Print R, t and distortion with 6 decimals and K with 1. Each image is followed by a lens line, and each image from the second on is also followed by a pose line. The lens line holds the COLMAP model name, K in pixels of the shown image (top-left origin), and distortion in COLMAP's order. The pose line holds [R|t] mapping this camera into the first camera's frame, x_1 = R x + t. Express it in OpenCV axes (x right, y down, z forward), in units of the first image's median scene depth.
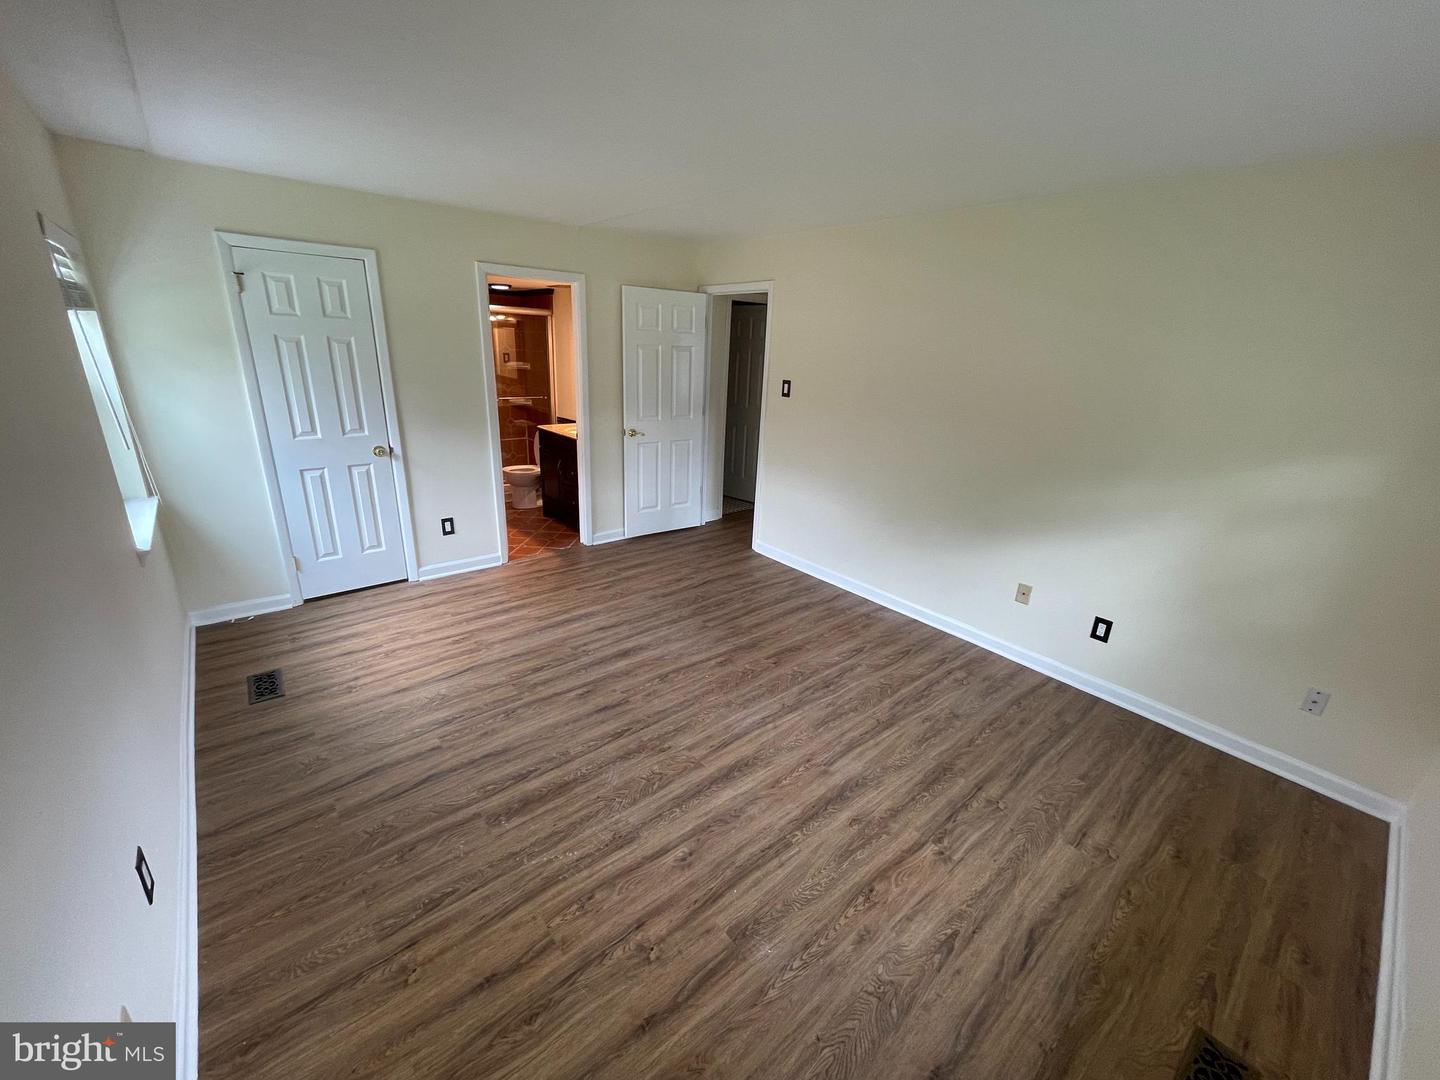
lens RADIAL K [[582.7, 0, 722.3], [0, 582.7, 539.7], [0, 0, 1]] dist [-0.000061, -0.000296]
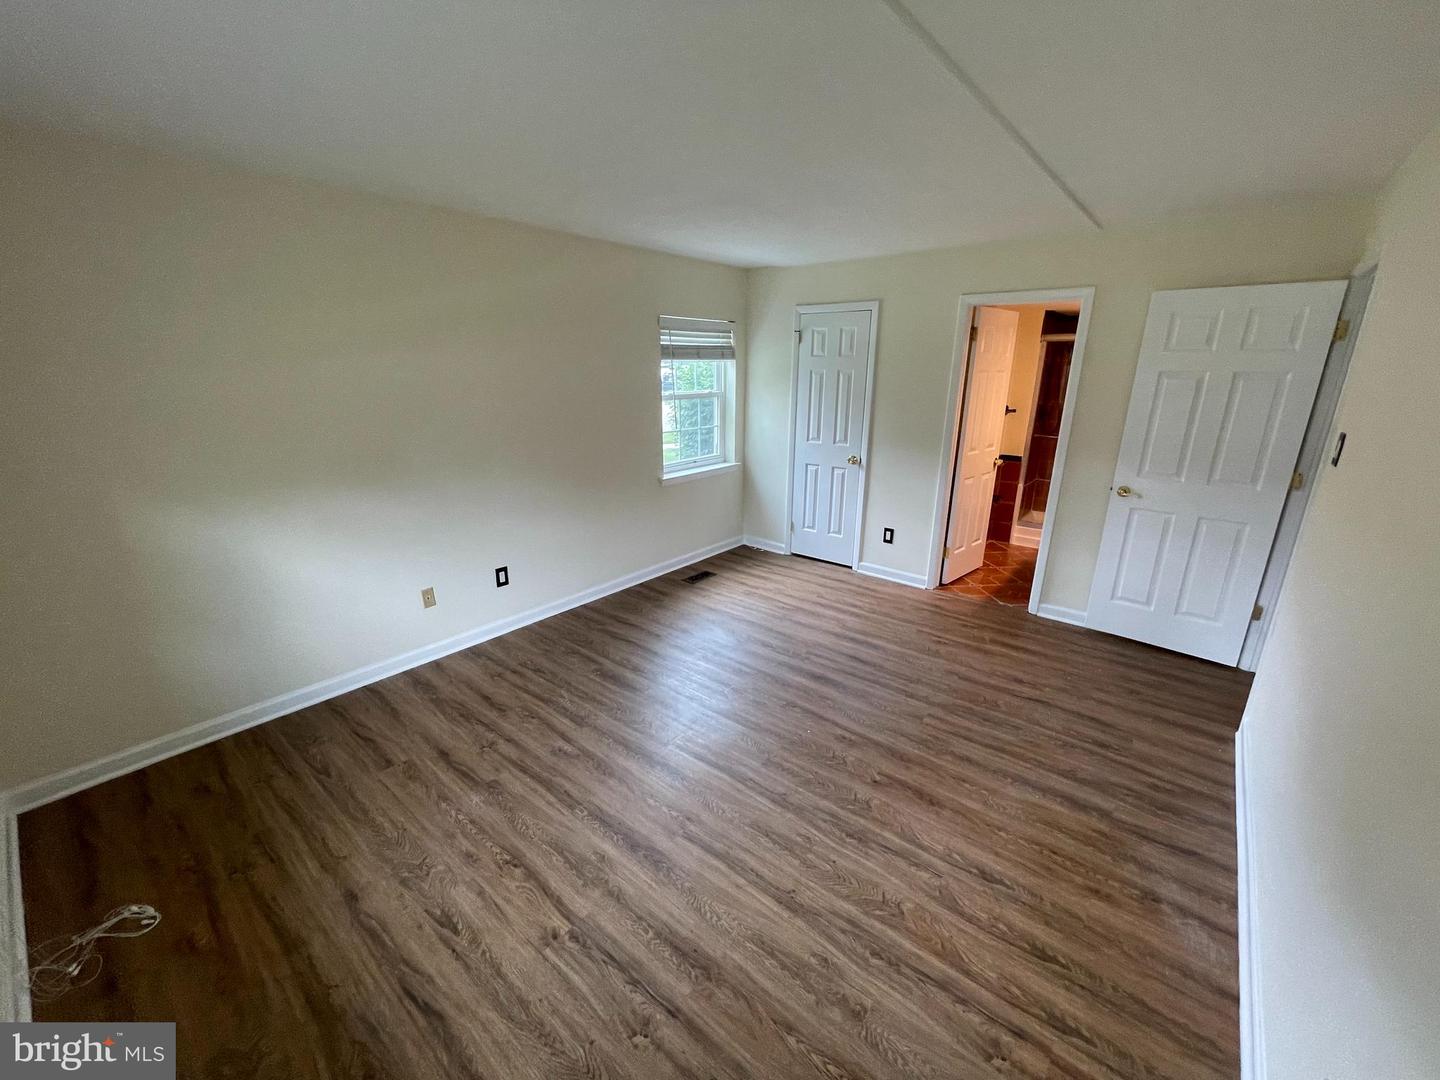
lens RADIAL K [[582.7, 0, 720.1], [0, 582.7, 544.3], [0, 0, 1]] dist [-0.000061, -0.000296]
pose [[0.167386, 0.252915, -0.952899, 0.736870], [-0.312511, 0.930303, 0.192022, -0.163562], [0.935050, 0.265650, 0.234758, 0.589664]]
